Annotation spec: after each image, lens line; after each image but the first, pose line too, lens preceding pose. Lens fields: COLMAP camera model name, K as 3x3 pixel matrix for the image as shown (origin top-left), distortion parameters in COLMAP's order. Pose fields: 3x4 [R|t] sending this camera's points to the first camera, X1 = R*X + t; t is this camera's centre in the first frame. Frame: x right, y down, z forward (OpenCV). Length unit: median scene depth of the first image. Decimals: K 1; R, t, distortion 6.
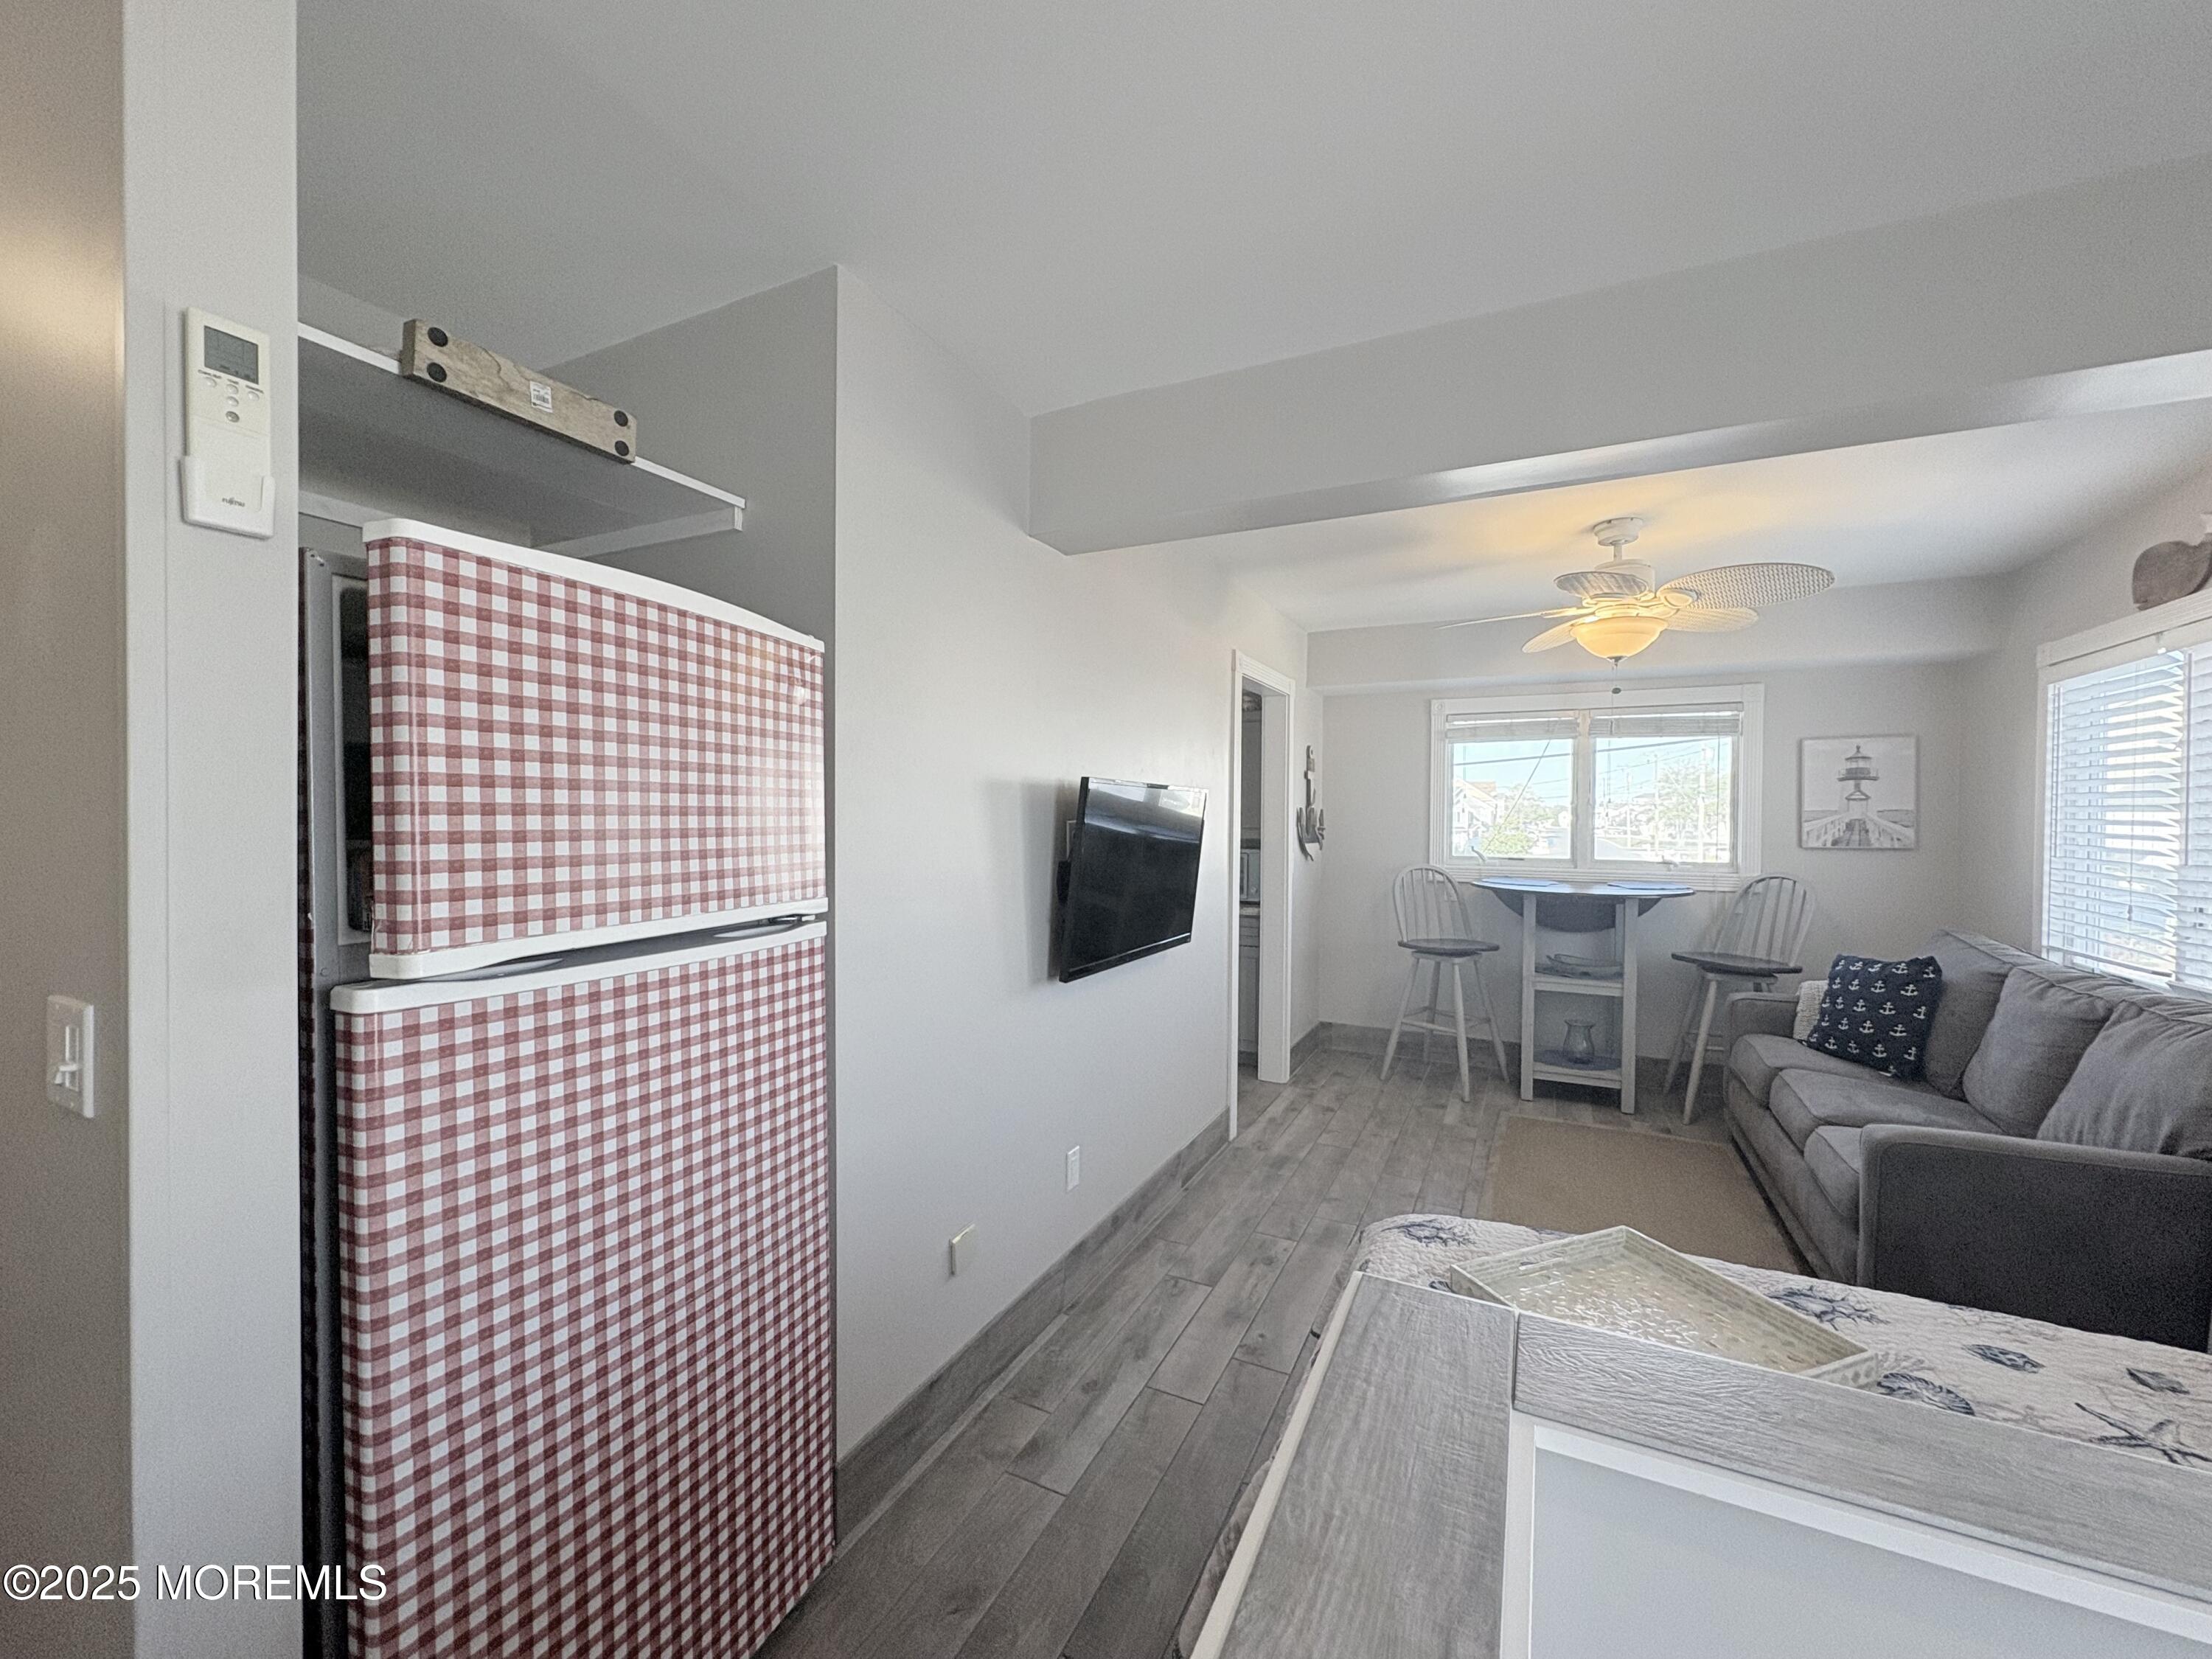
lens RADIAL K [[880.5, 0, 1104.9], [0, 880.5, 825.5], [0, 0, 1]] dist [-0.001124, 0.000733]
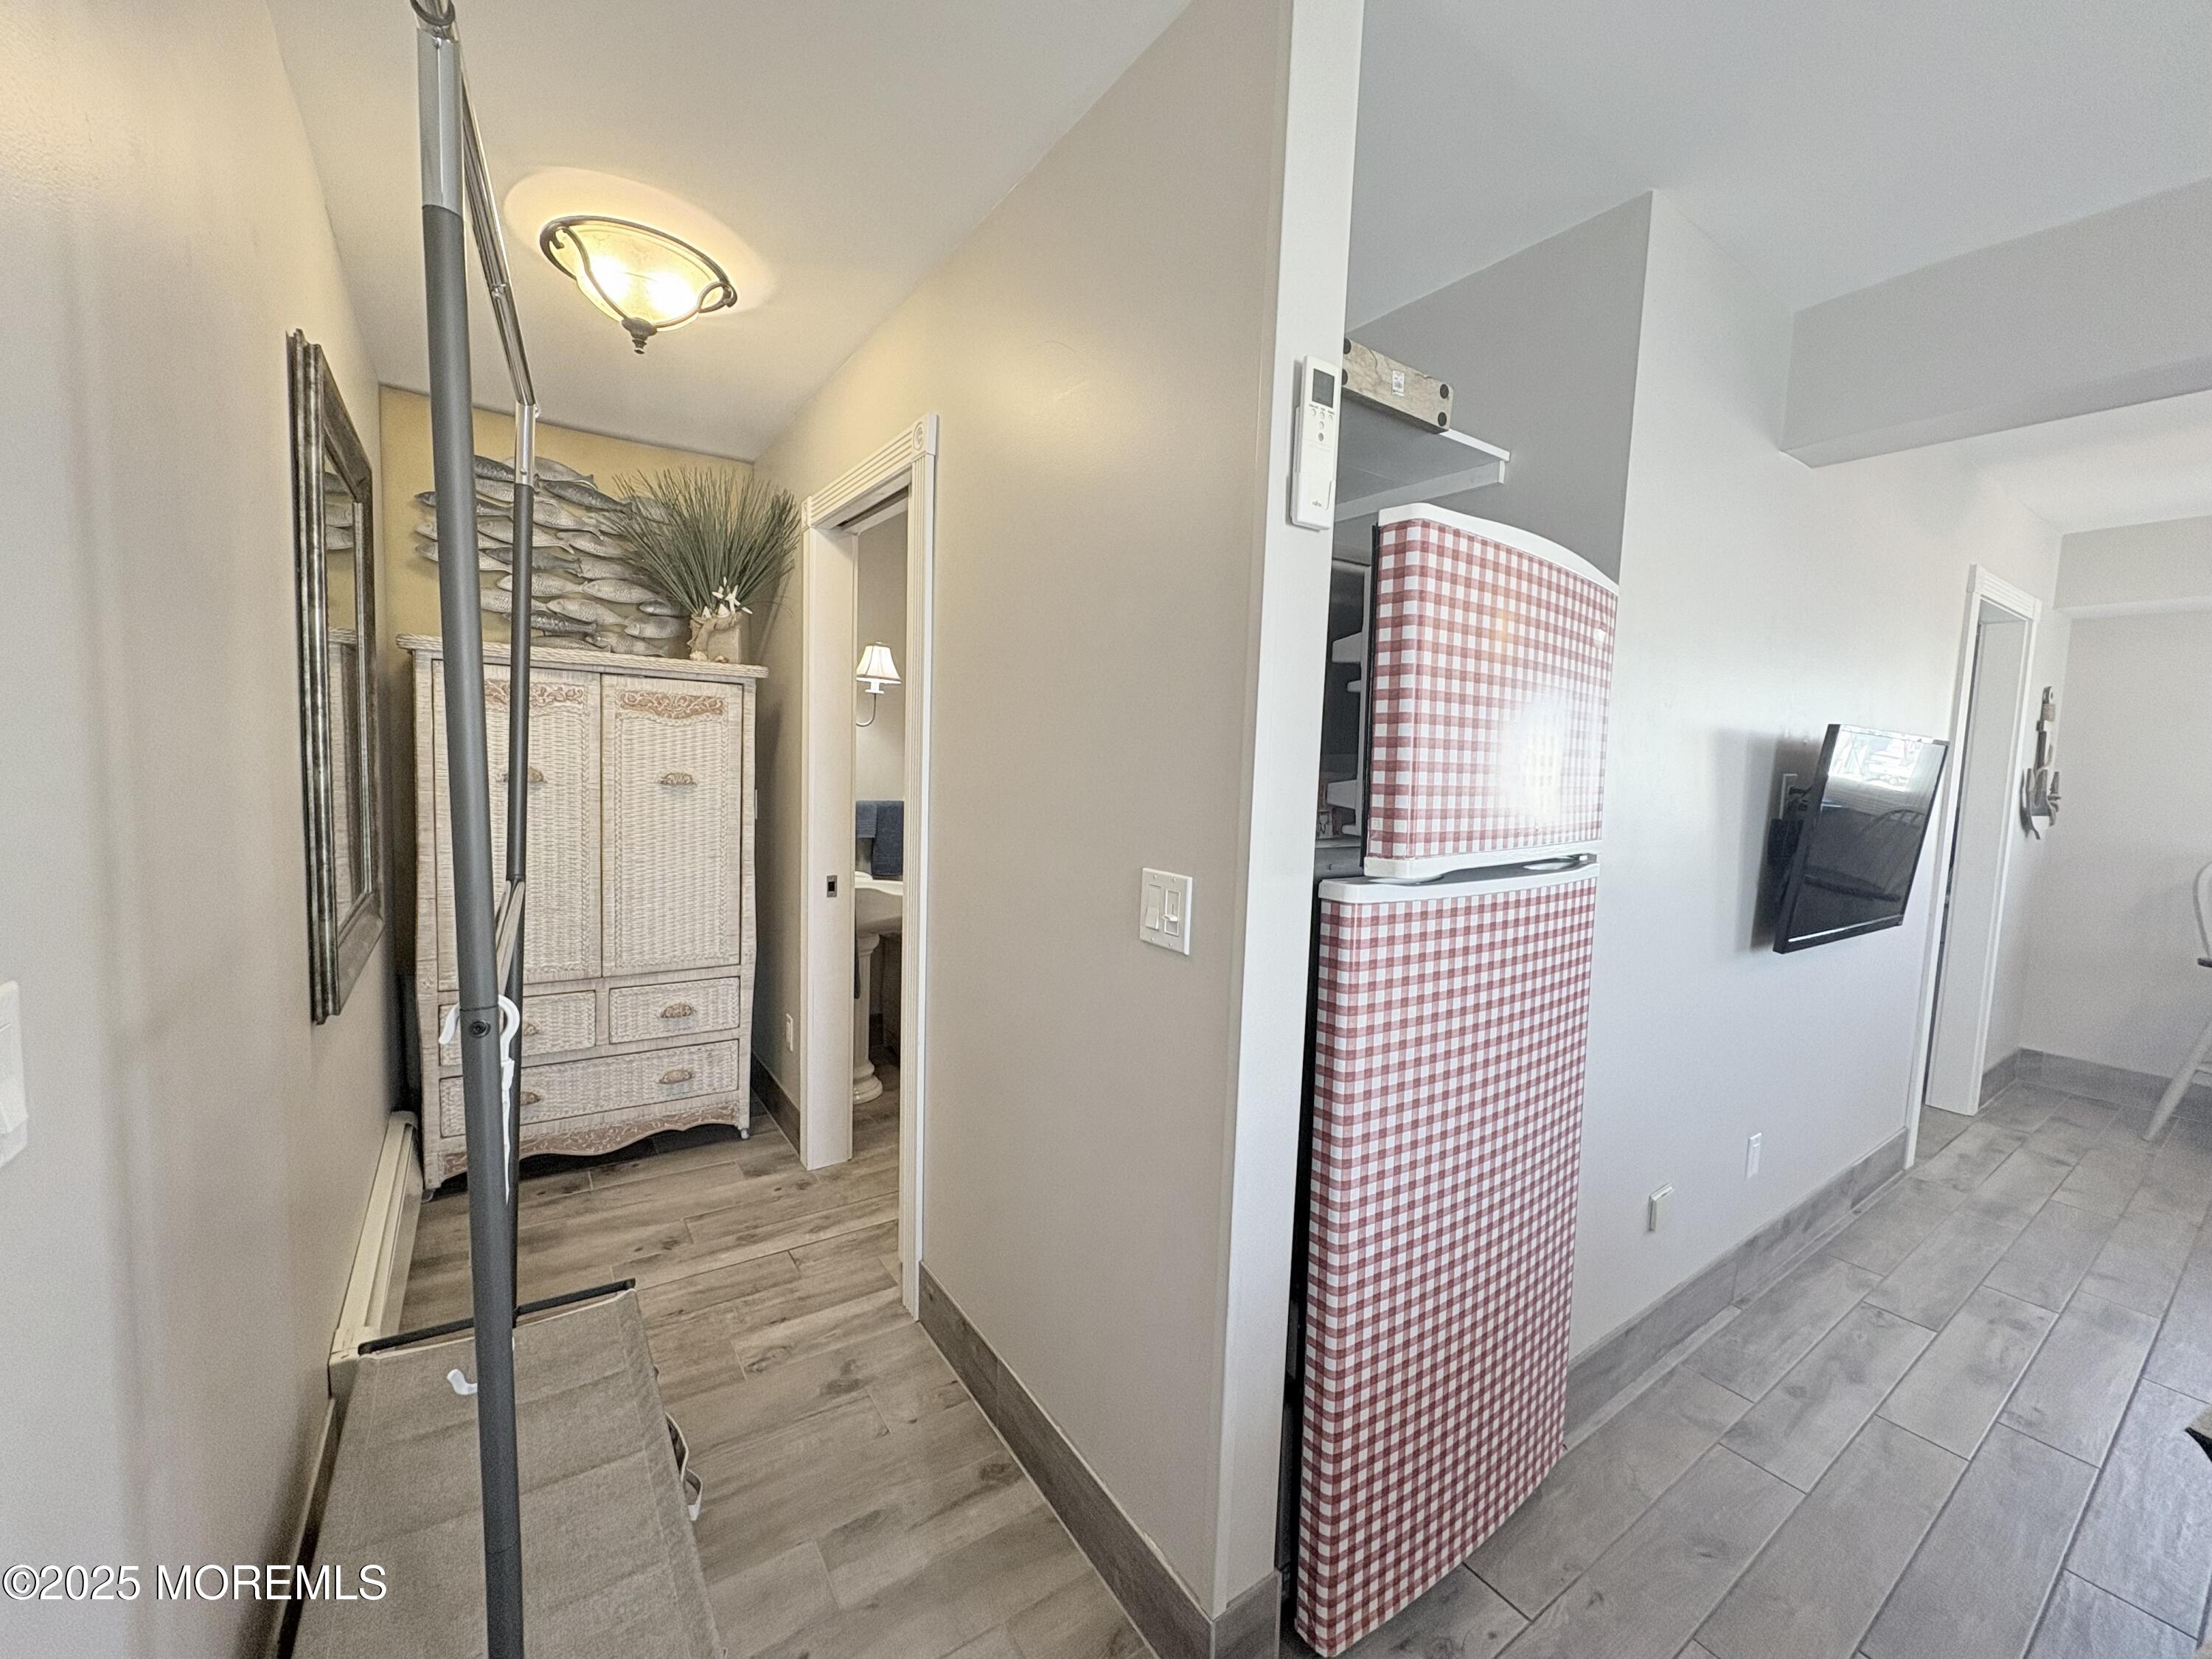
lens RADIAL K [[880.5, 0, 1103.9], [0, 880.5, 825.0], [0, 0, 1]] dist [-0.001124, 0.000733]
pose [[0.875660, 0.062521, -0.478864, -0.155228], [-0.035183, 0.997208, 0.065859, 0.008359], [0.481644, -0.040822, 0.875415, -0.080343]]
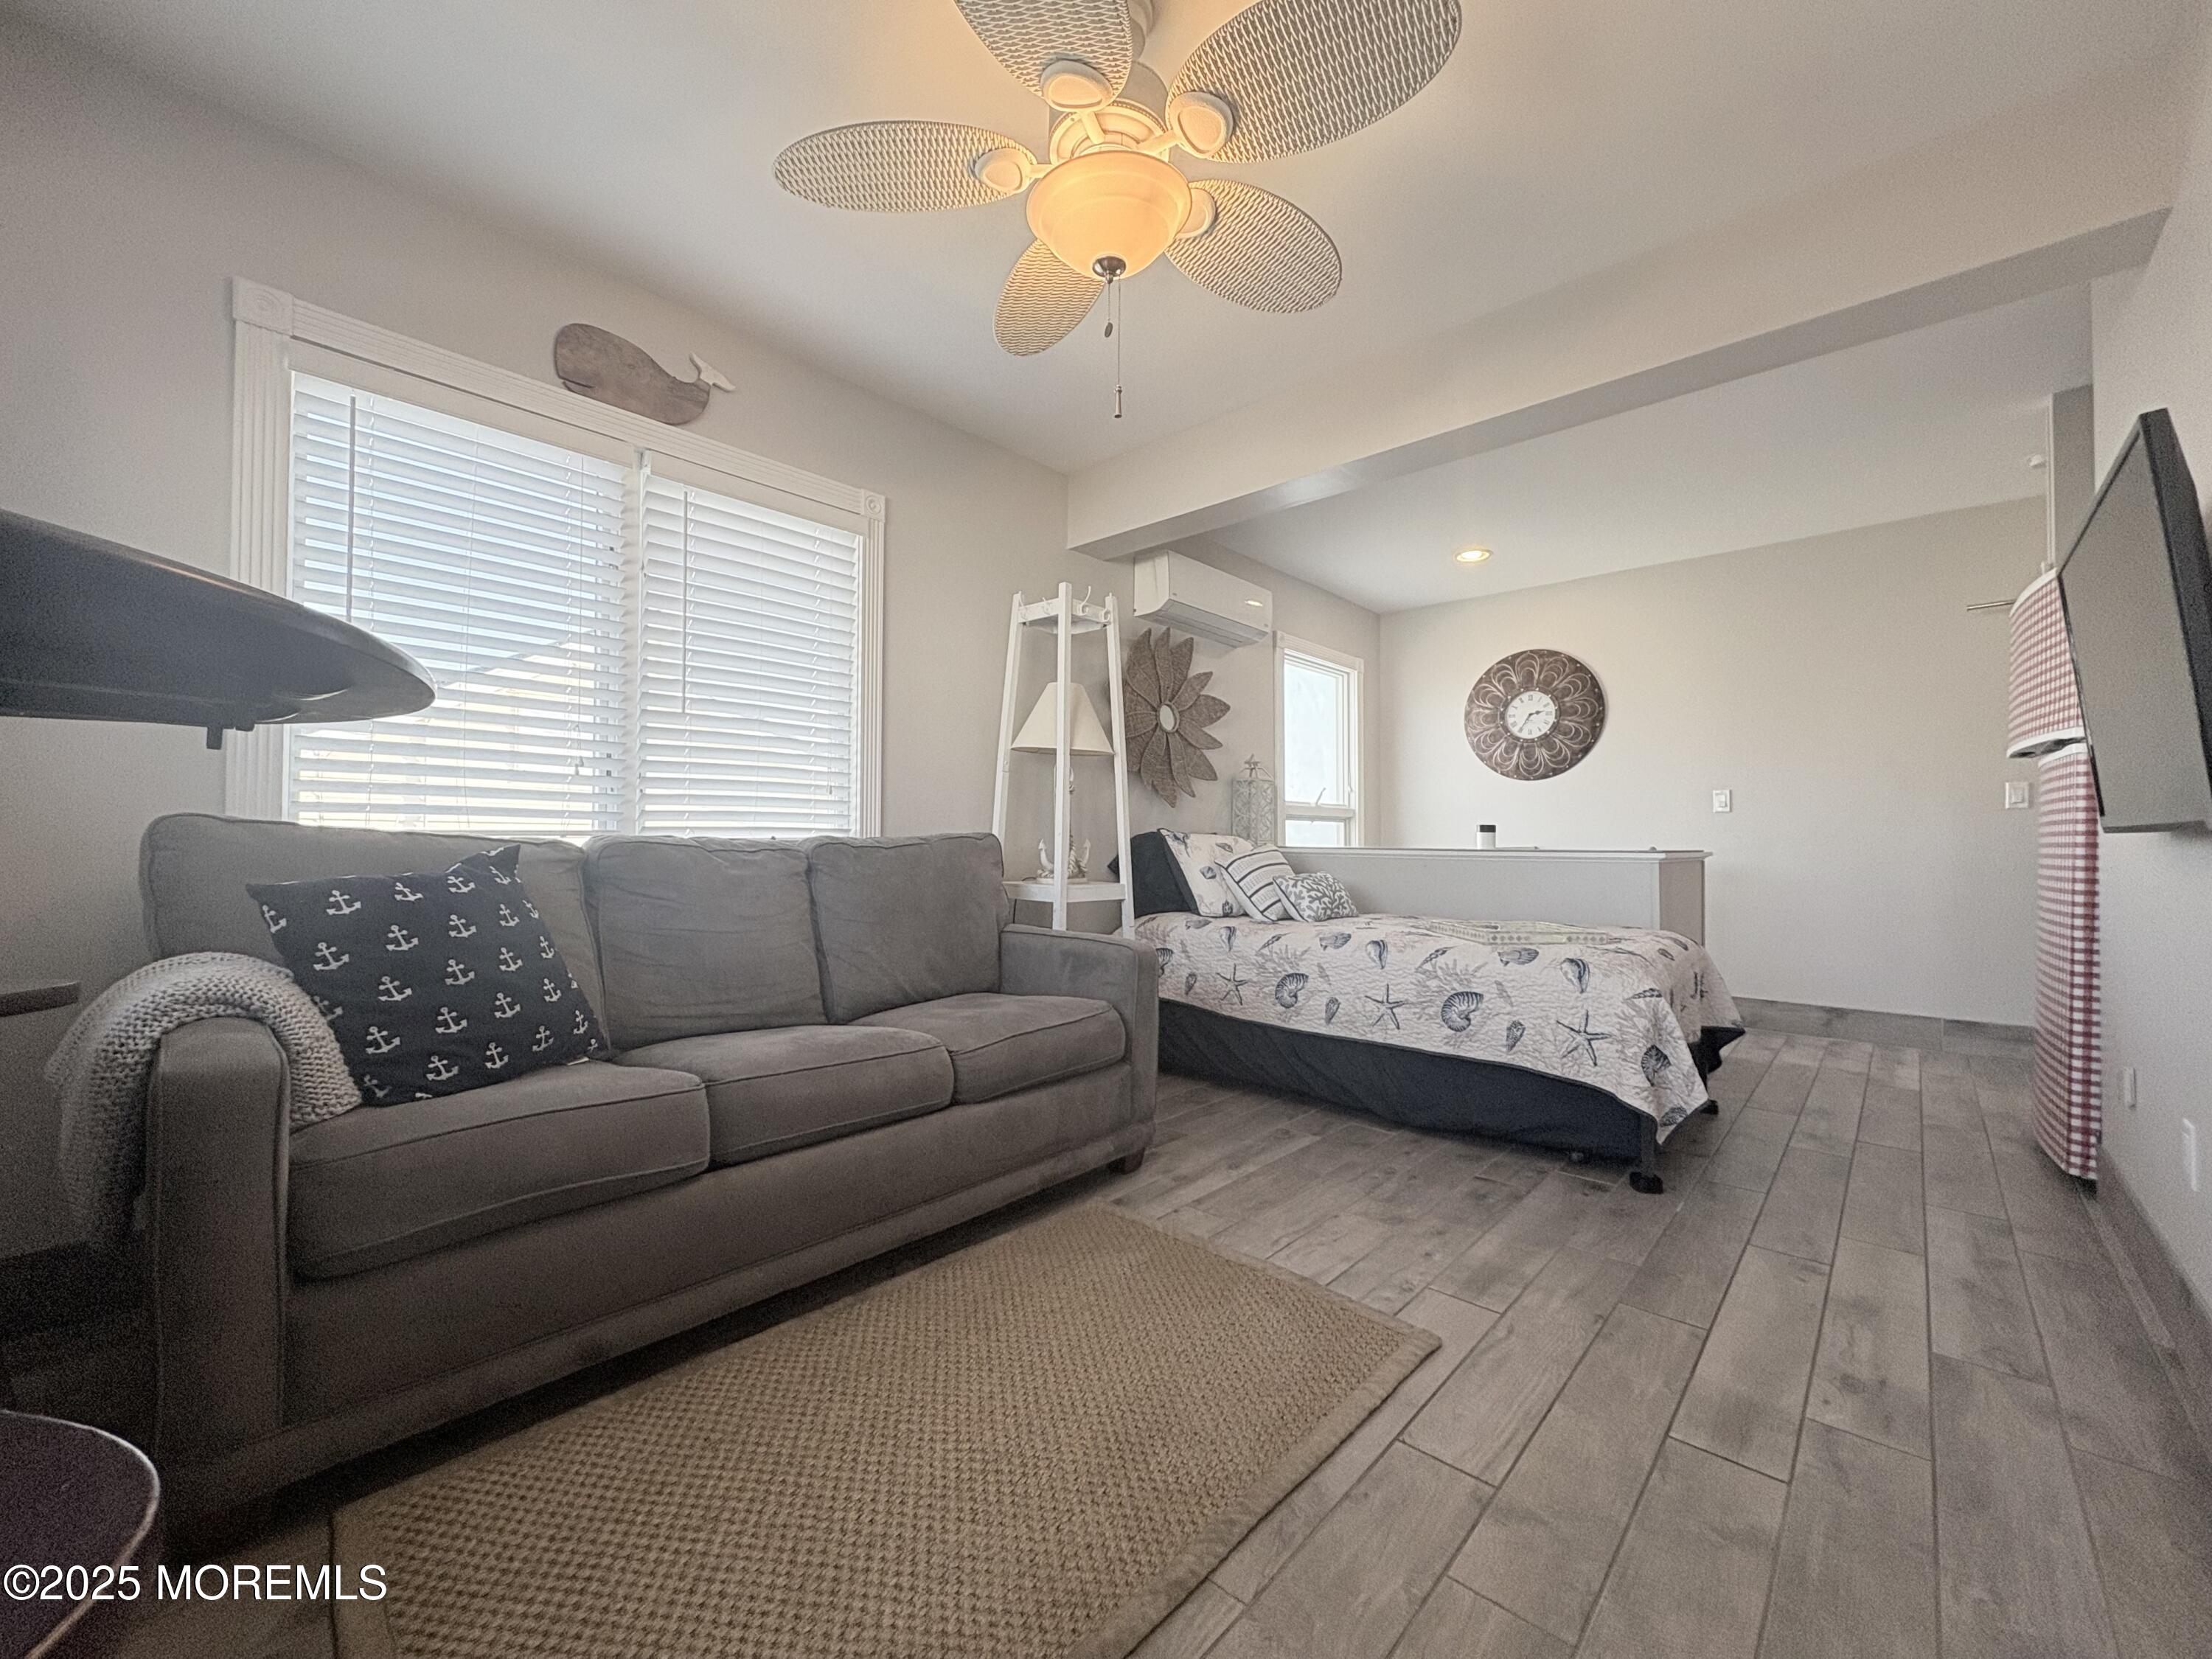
lens RADIAL K [[880.5, 0, 1108.3], [0, 880.5, 828.8], [0, 0, 1]] dist [-0.001124, 0.000733]
pose [[-0.961234, -0.008537, 0.275602, 0.388531], [-0.008941, 0.999960, -0.000209, 0.124161], [-0.275589, -0.002665, -0.961272, 1.332786]]
